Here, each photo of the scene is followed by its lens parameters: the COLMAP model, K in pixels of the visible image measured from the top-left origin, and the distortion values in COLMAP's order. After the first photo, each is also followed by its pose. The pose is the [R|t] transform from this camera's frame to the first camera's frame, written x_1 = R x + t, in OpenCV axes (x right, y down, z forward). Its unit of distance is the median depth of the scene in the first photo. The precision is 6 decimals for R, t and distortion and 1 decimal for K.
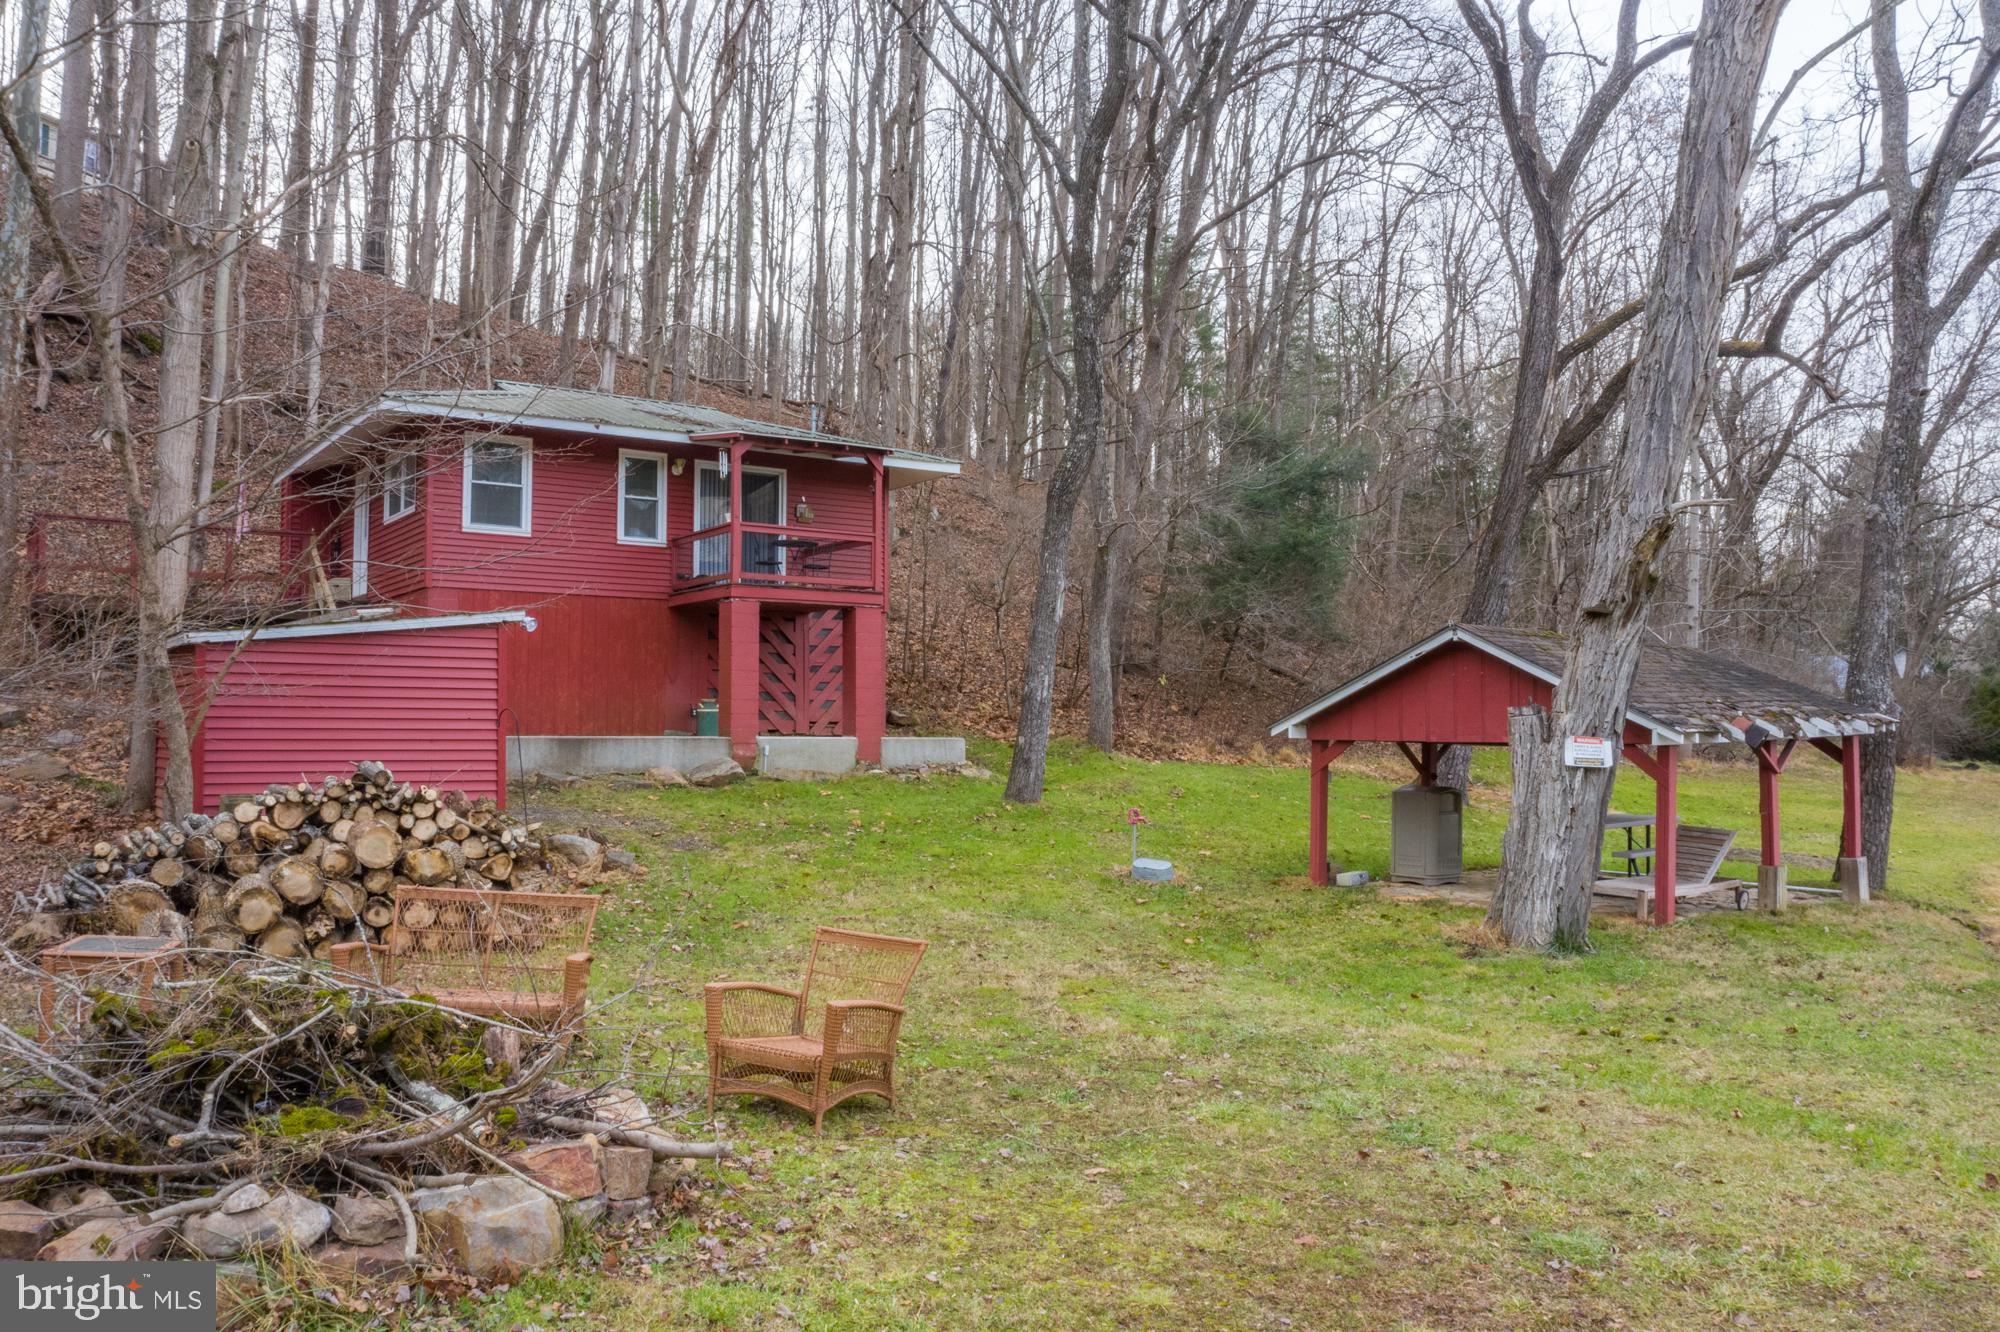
lens RADIAL K [[1579.2, 0, 1000.0], [0, 1579.2, 666.0], [0, 0, 1]] dist [-0.013887, 0.010019]
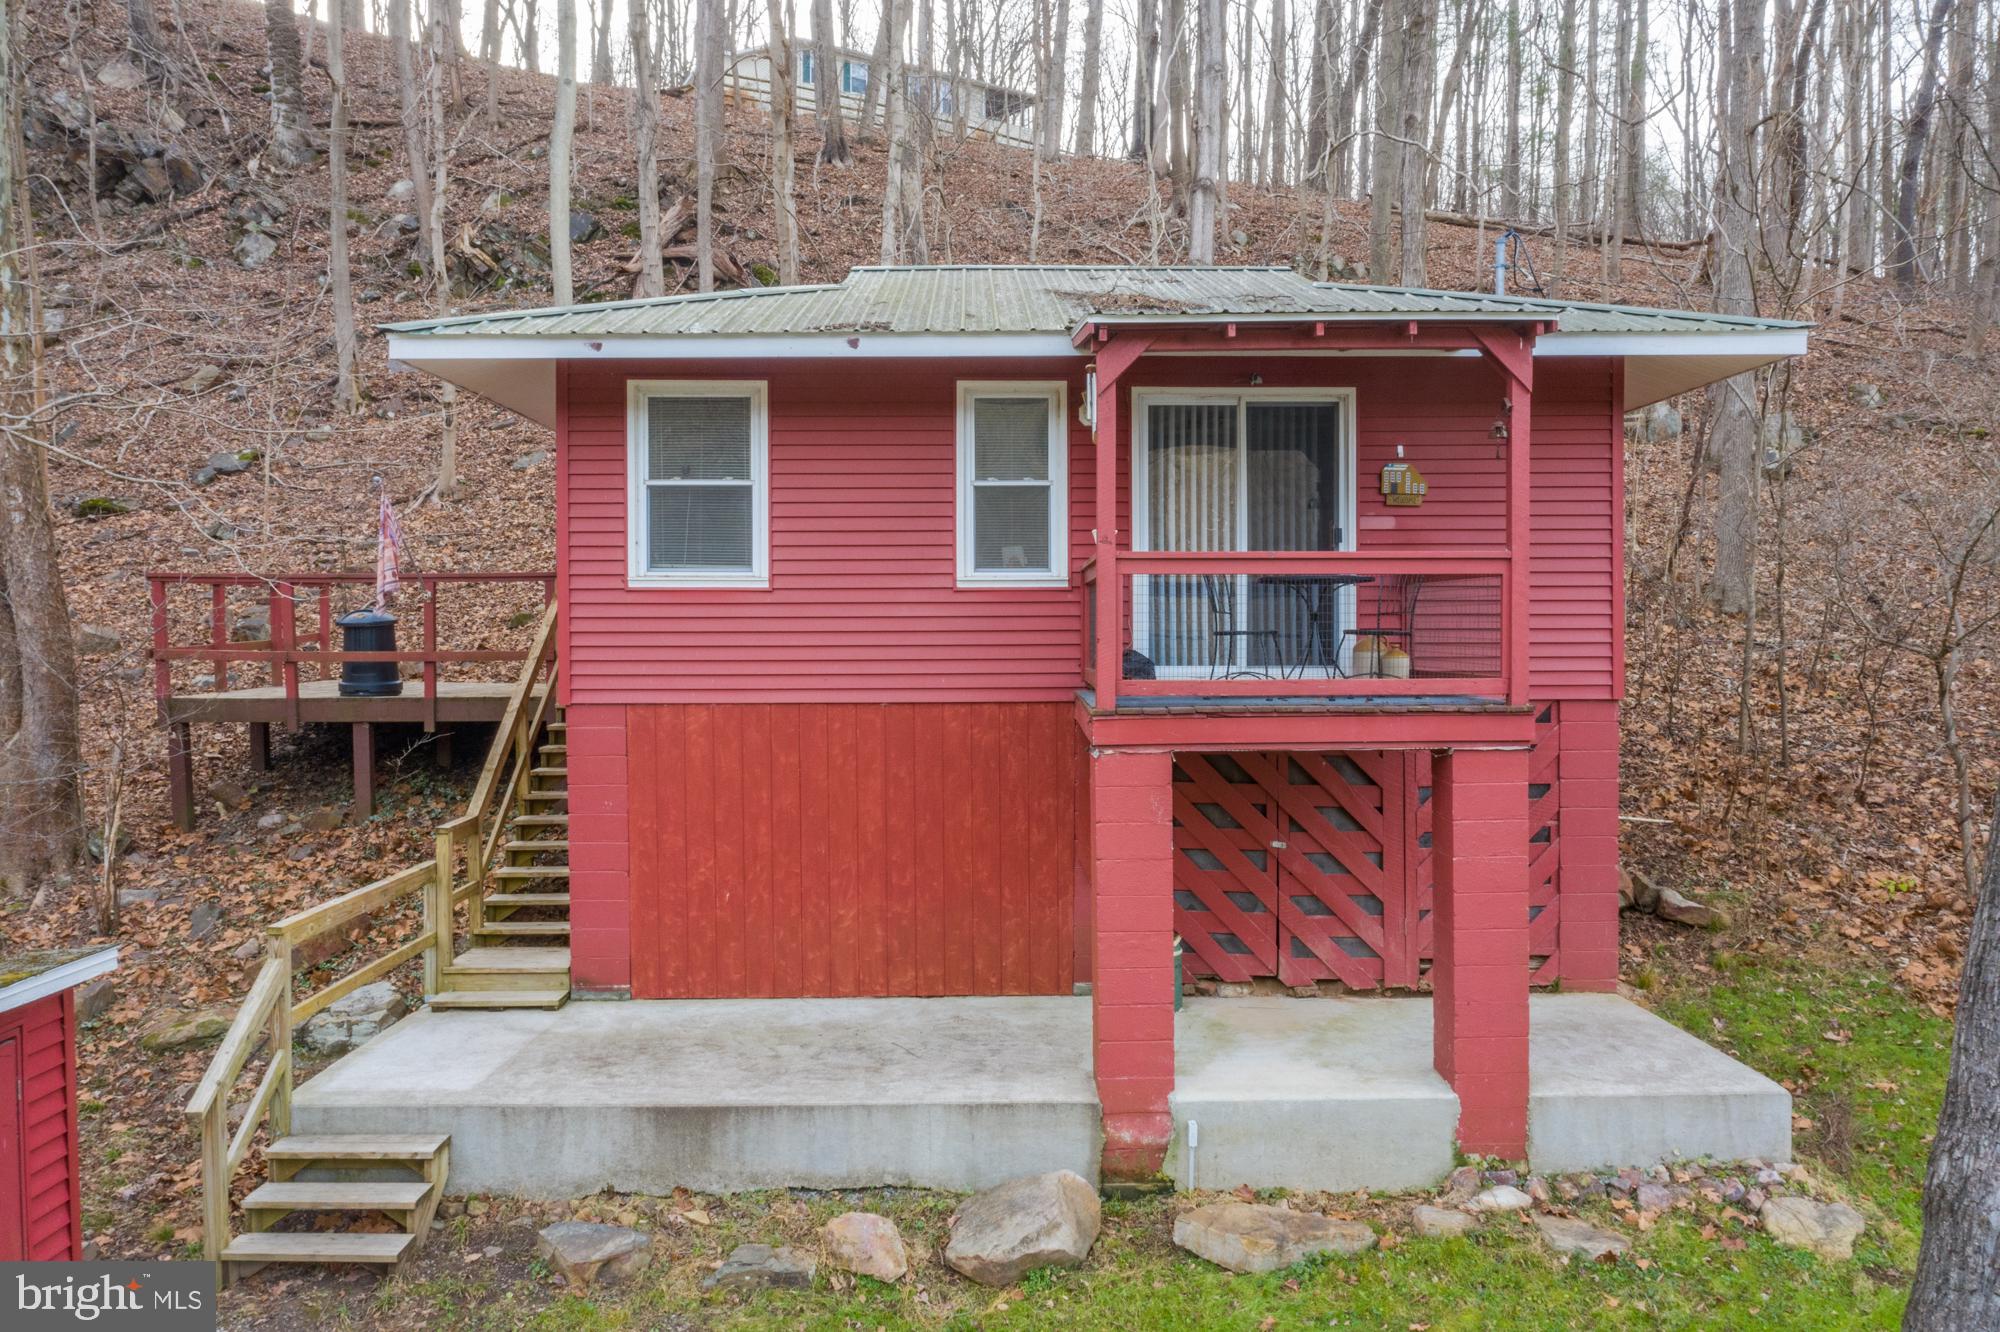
lens RADIAL K [[1579.2, 0, 1000.0], [0, 1579.2, 666.0], [0, 0, 1]] dist [-0.013887, 0.010019]
pose [[0.836118, 0.006903, -0.548507, 0.024458], [0.030442, 0.997796, 0.058962, -0.082570], [0.547705, -0.065997, 0.834065, 0.622742]]
